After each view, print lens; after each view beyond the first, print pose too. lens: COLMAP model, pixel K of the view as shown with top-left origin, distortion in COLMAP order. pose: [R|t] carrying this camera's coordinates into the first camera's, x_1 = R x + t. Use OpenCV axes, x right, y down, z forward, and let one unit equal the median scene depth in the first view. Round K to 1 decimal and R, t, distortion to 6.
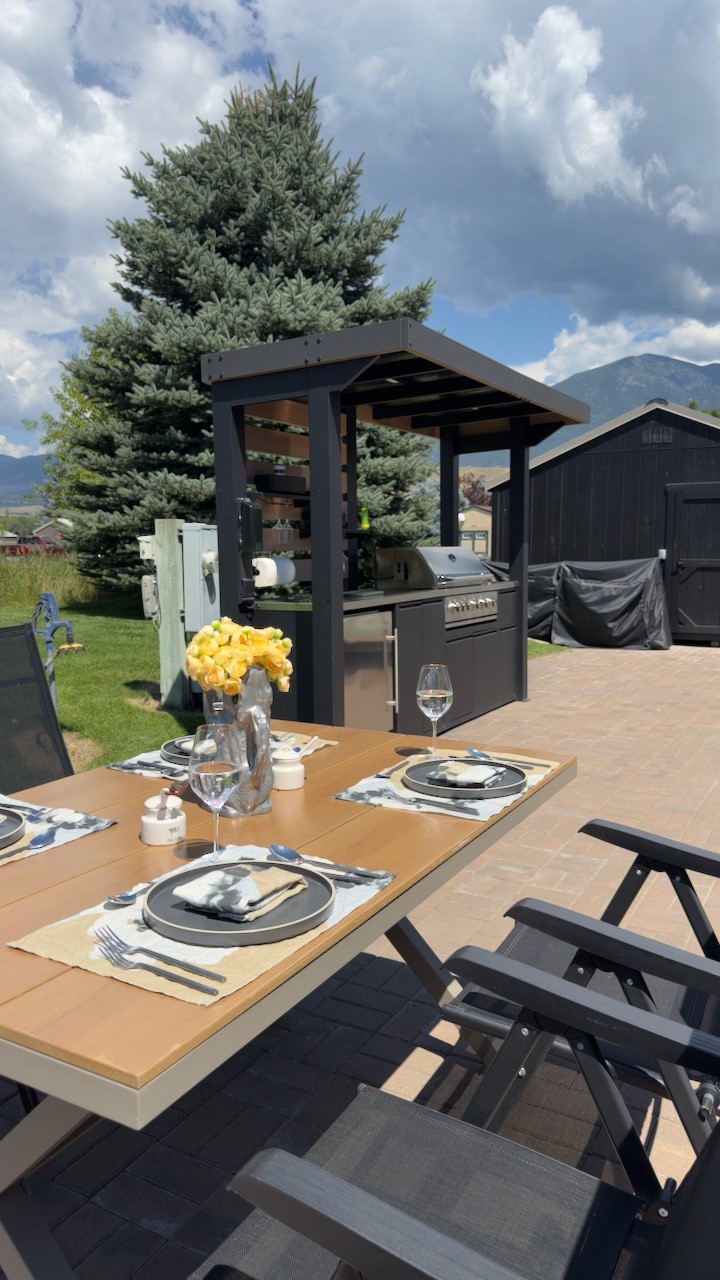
lens RADIAL K [[916.1, 0, 364.4], [0, 916.1, 634.9], [0, 0, 1]] dist [0.029897, -0.063531]
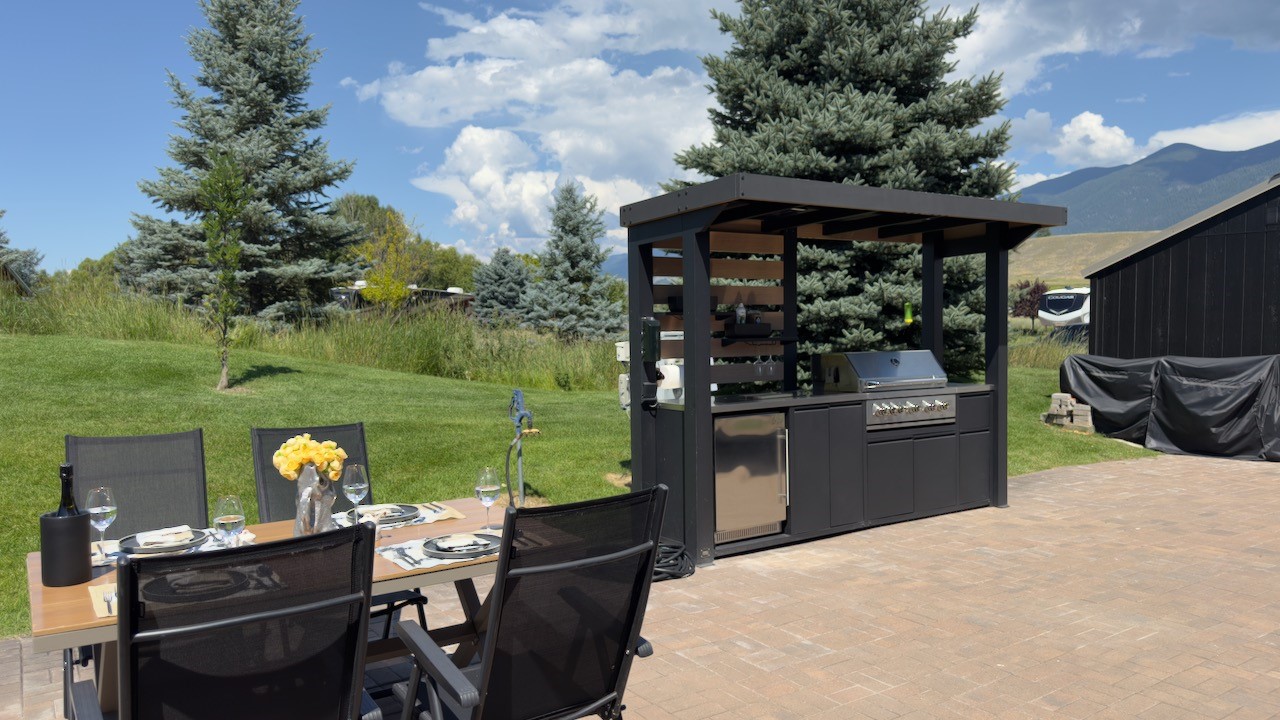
lens RADIAL K [[916.1, 0, 642.6], [0, 916.1, 371.6], [0, 0, 1]] dist [0.029897, -0.063531]
pose [[0.891395, 0.023189, -0.452634, 0.200586], [-0.041800, 0.998640, -0.031158, -0.018567], [0.451296, 0.046694, 0.891152, -0.044127]]
